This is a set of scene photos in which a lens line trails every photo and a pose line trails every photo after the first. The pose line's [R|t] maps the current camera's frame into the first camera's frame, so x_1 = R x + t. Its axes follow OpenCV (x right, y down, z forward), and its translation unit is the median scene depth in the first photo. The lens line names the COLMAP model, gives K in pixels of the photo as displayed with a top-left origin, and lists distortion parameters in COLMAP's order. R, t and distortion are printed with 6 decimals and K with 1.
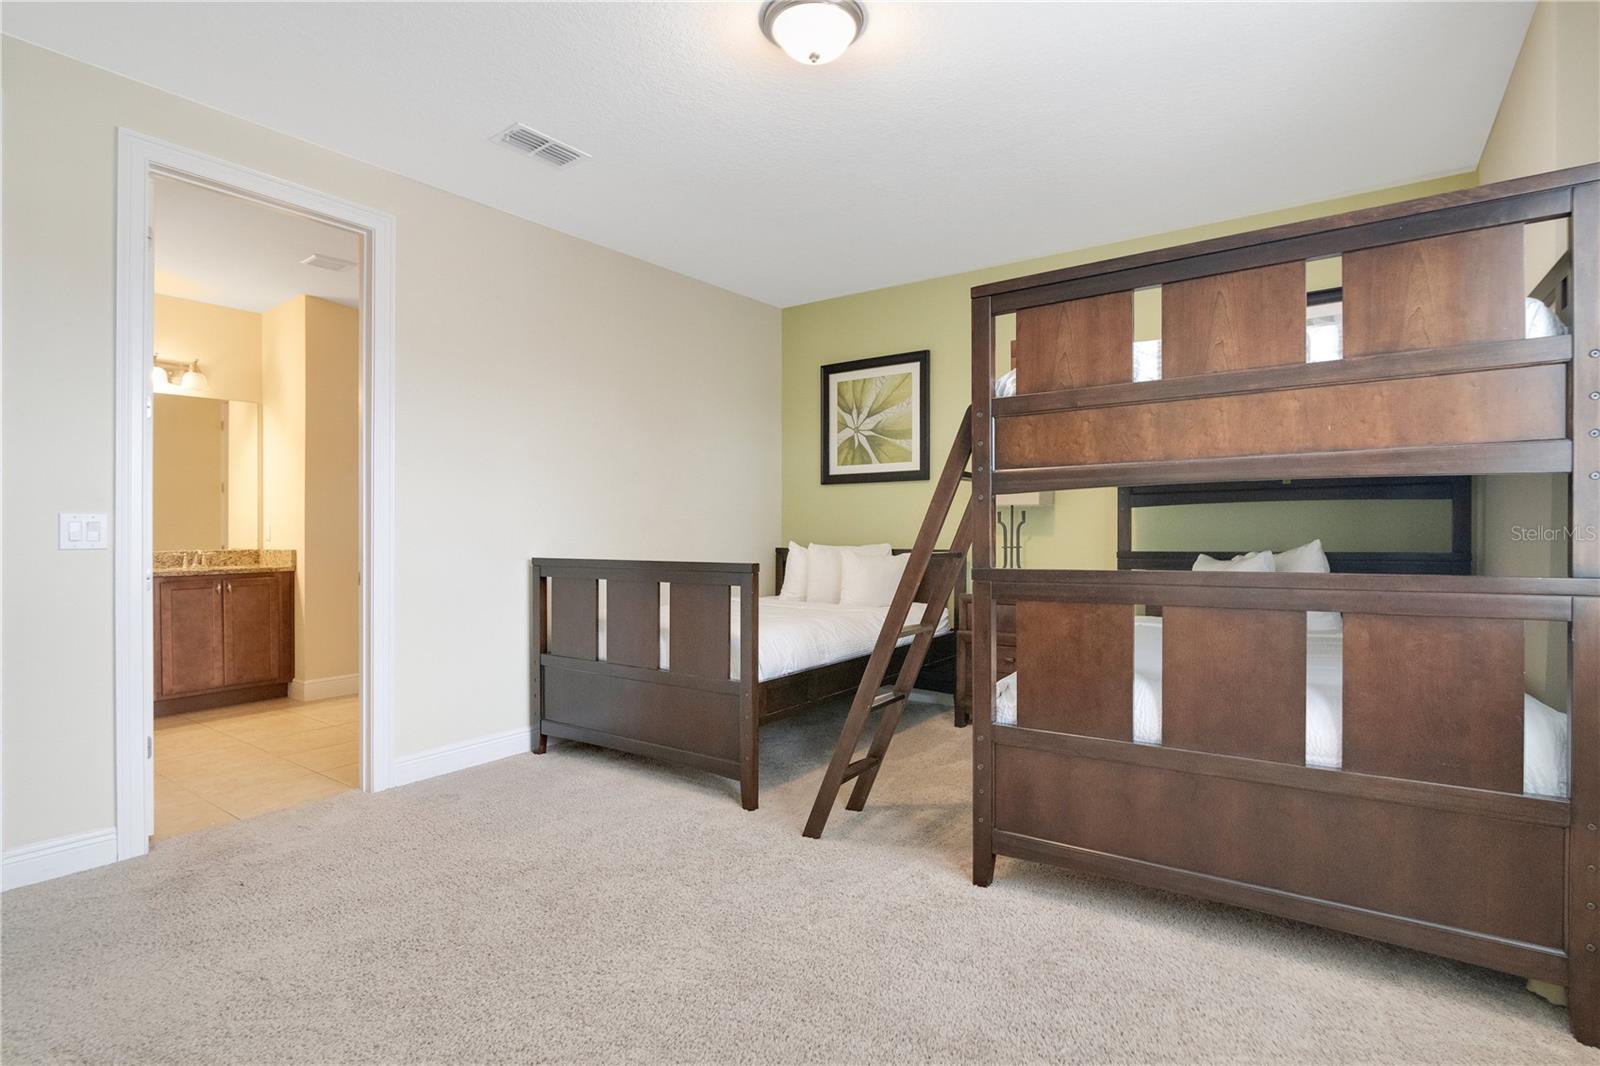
lens RADIAL K [[767.6, 0, 798.5], [0, 767.6, 538.5], [0, 0, 1]] dist [-0.002811, -0.000472]
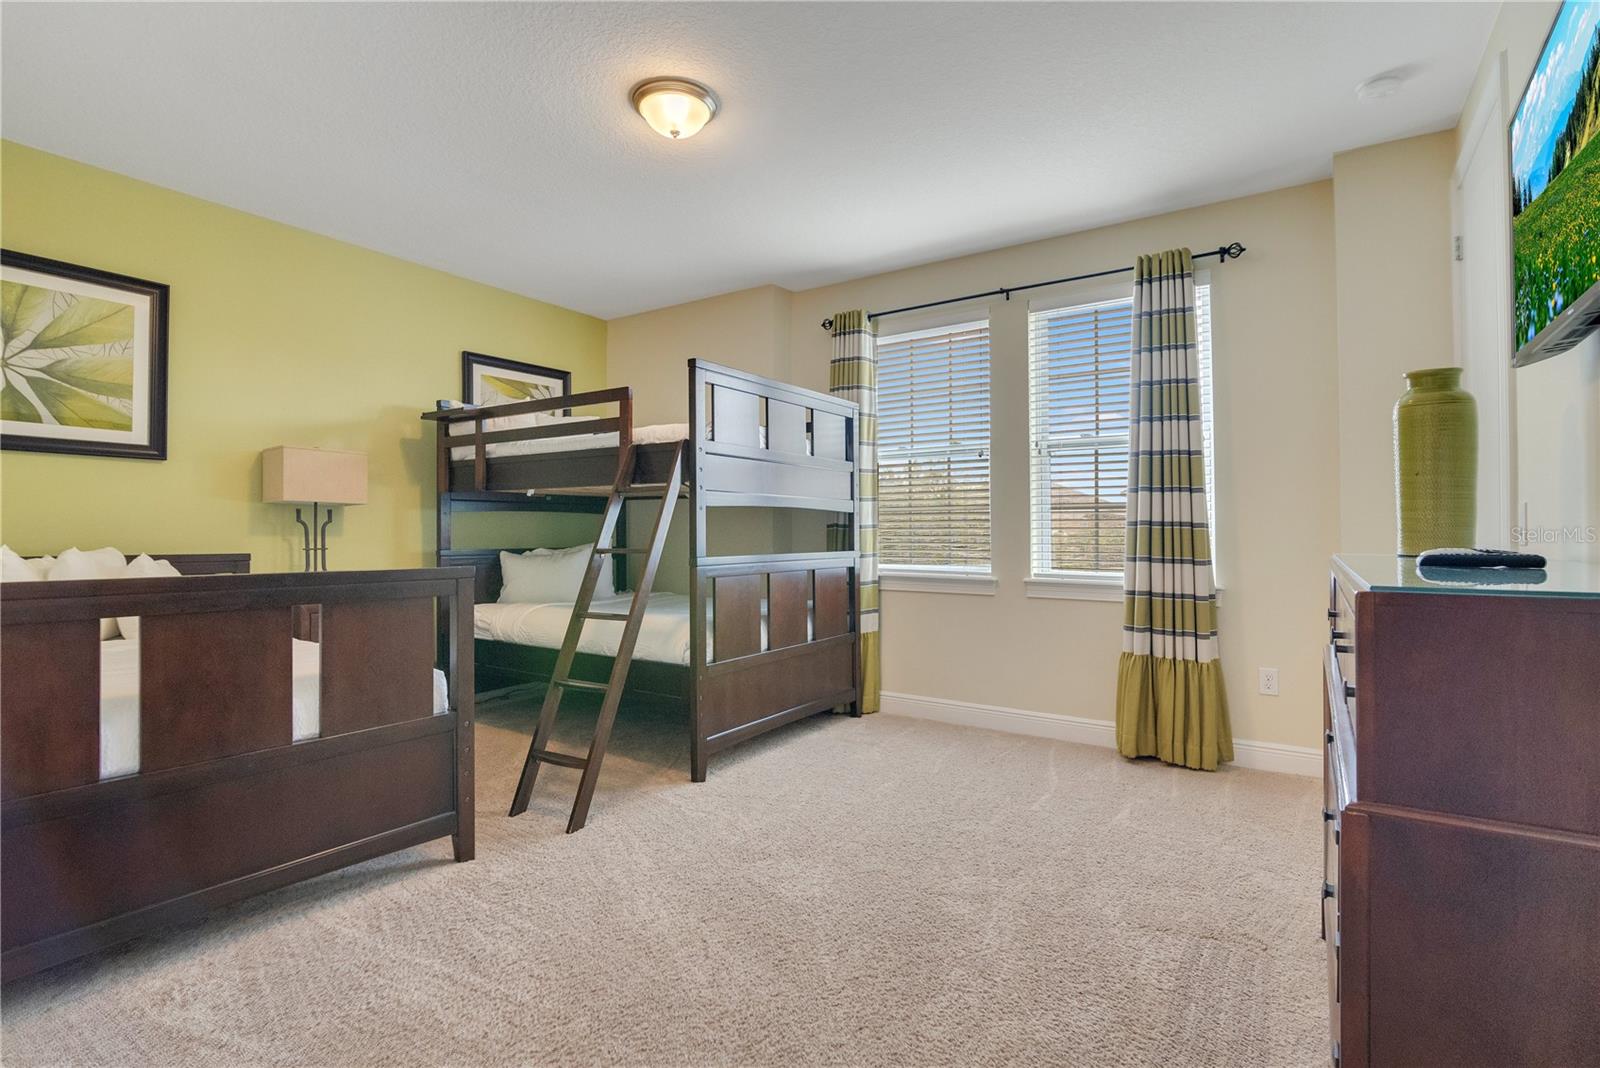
lens RADIAL K [[757.6, 0, 800.0], [0, 757.6, 534.0], [0, 0, 1]] dist [-0.015279, -0.000163]
pose [[-0.022476, 0.006370, 0.999727, -1.447632], [0.006231, 0.999961, -0.006231, 0.006228], [-0.999728, 0.006089, -0.022515, 1.048208]]
